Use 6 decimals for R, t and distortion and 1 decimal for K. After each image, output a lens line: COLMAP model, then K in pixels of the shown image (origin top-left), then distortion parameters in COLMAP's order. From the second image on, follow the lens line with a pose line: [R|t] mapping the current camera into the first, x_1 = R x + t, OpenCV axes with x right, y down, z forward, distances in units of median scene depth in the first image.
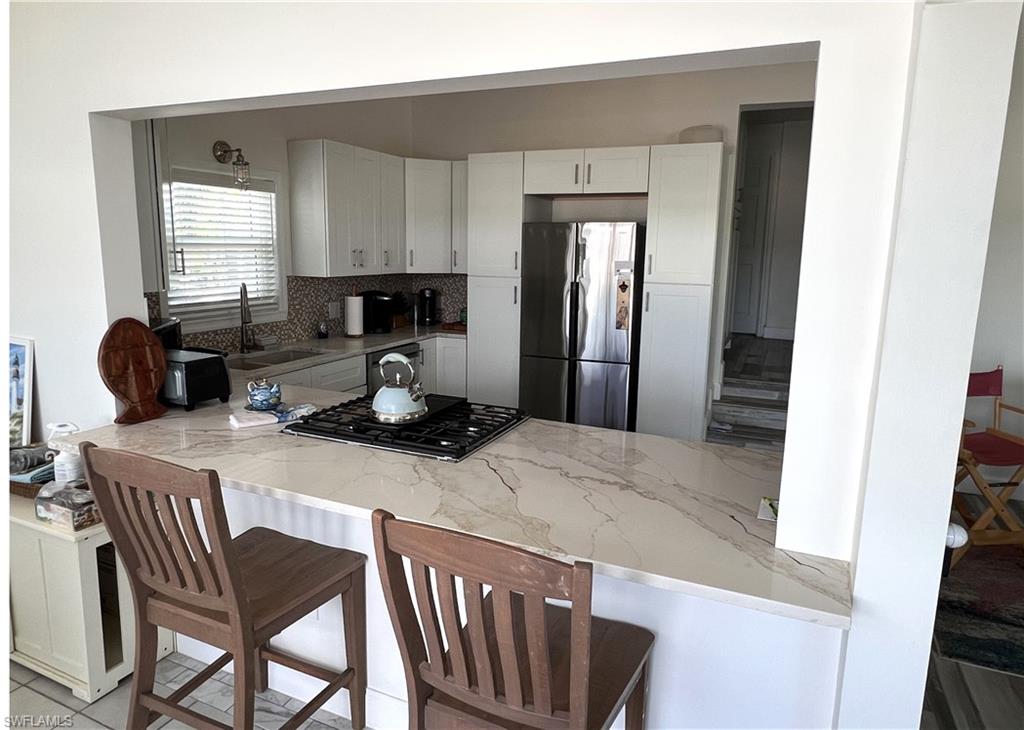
lens RADIAL K [[621.3, 0, 512.0], [0, 621.3, 365.0], [0, 0, 1]] dist [-0.003119, -0.000487]
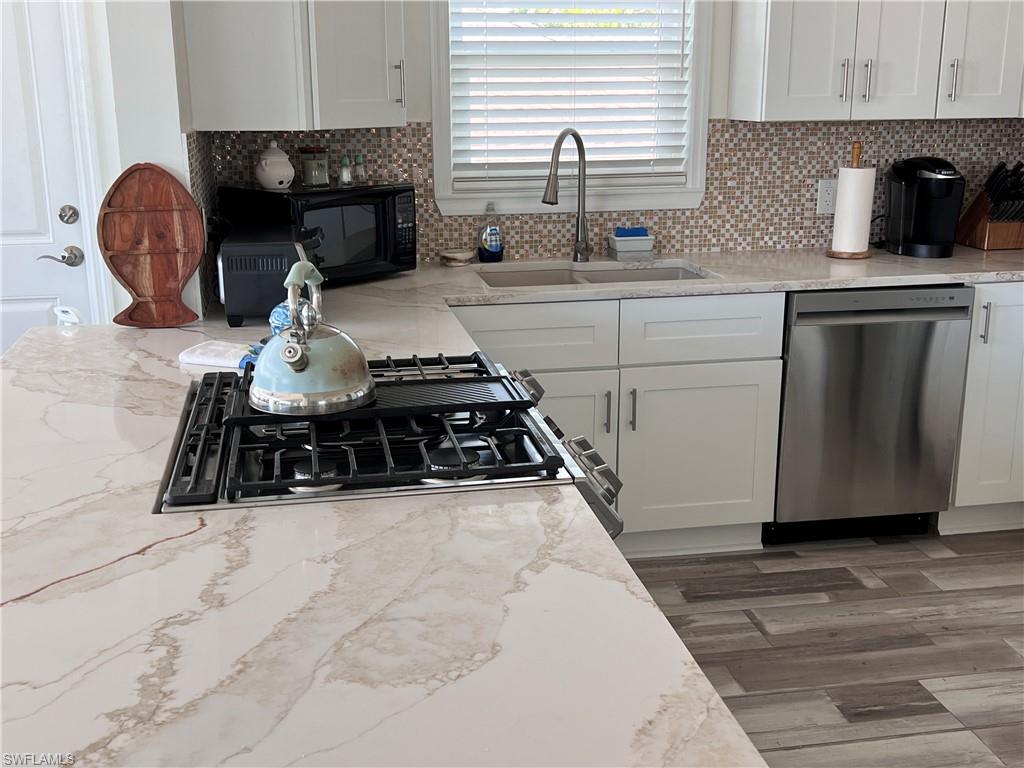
lens RADIAL K [[1108.8, 0, 515.1], [0, 1108.8, 399.2], [0, 0, 1]] dist [0.127383, -0.353670]
pose [[0.572697, 0.201263, -0.794677, 0.563877], [-0.138505, 0.979213, 0.148184, -0.061335], [0.807982, 0.025202, 0.588668, 0.627863]]
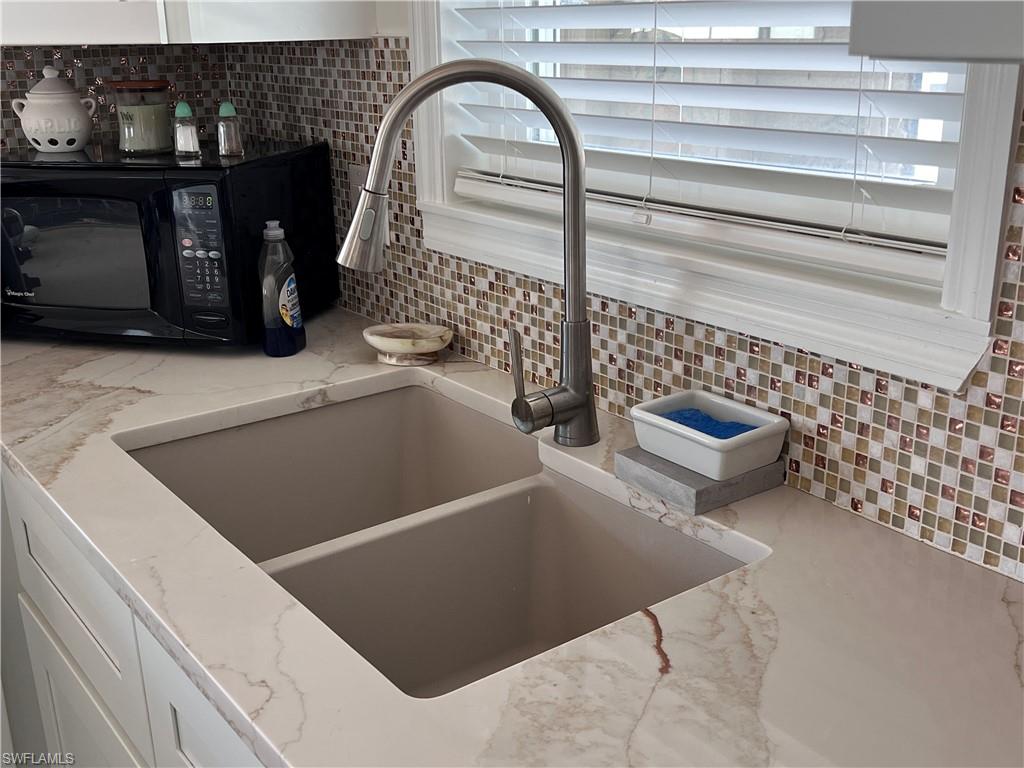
lens RADIAL K [[1108.8, 0, 515.1], [0, 1108.8, 399.2], [0, 0, 1]] dist [0.127383, -0.353670]
pose [[-0.494985, 0.272161, -0.825178, -0.226068], [-0.153332, 0.907416, 0.391261, -0.270821], [0.855266, 0.320195, -0.407426, 1.855014]]
